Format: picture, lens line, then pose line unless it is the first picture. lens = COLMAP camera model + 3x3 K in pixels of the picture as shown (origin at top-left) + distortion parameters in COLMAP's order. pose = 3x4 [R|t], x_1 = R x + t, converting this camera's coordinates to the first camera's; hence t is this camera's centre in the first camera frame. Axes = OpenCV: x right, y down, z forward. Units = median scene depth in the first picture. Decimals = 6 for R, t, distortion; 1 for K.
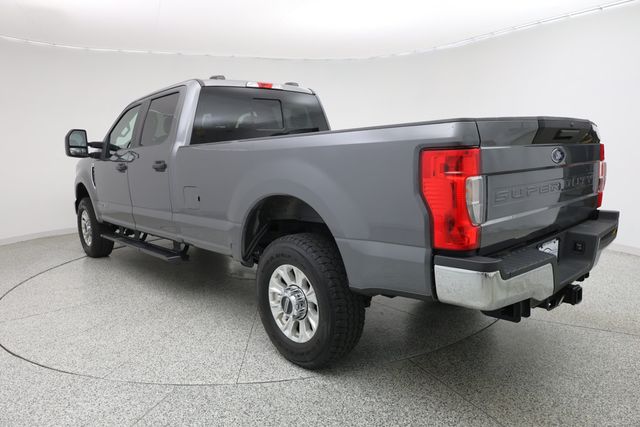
lens RADIAL K [[447.4, 0, 320.0], [0, 447.4, 213.5], [0, 0, 1]] dist [-0.014243, -0.000019]
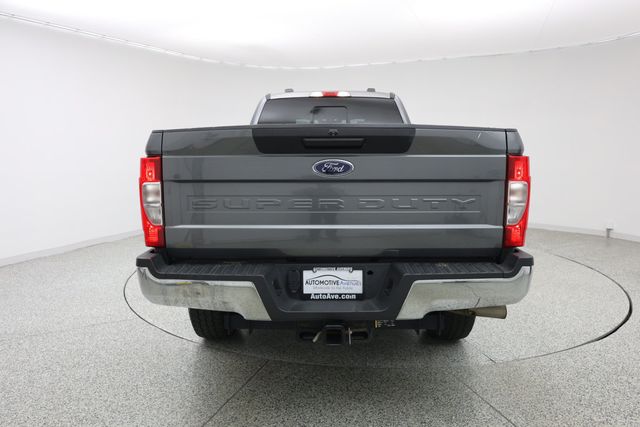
lens RADIAL K [[447.4, 0, 320.0], [0, 447.4, 213.5], [0, 0, 1]] dist [-0.014243, -0.000019]
pose [[0.723239, 0.114513, -0.681038, 0.863319], [-0.115225, 0.992342, 0.044493, -0.061946], [0.680918, 0.046294, 0.730895, 0.283258]]
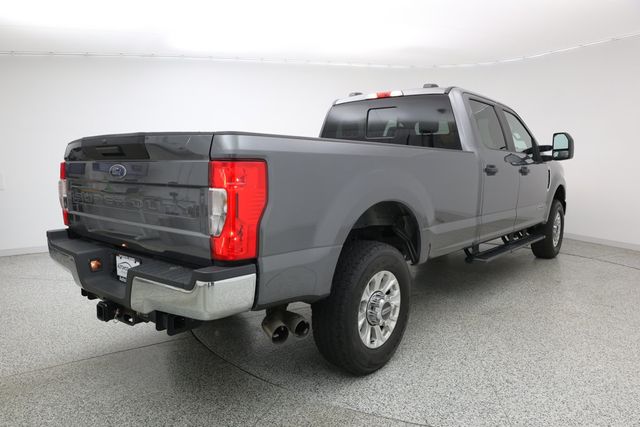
lens RADIAL K [[447.4, 0, 320.0], [0, 447.4, 213.5], [0, 0, 1]] dist [-0.014243, -0.000019]
pose [[0.113802, 0.145846, -0.982740, 1.240849], [-0.138988, 0.981776, 0.129608, -0.181094], [0.983733, 0.121839, 0.131999, 1.035363]]
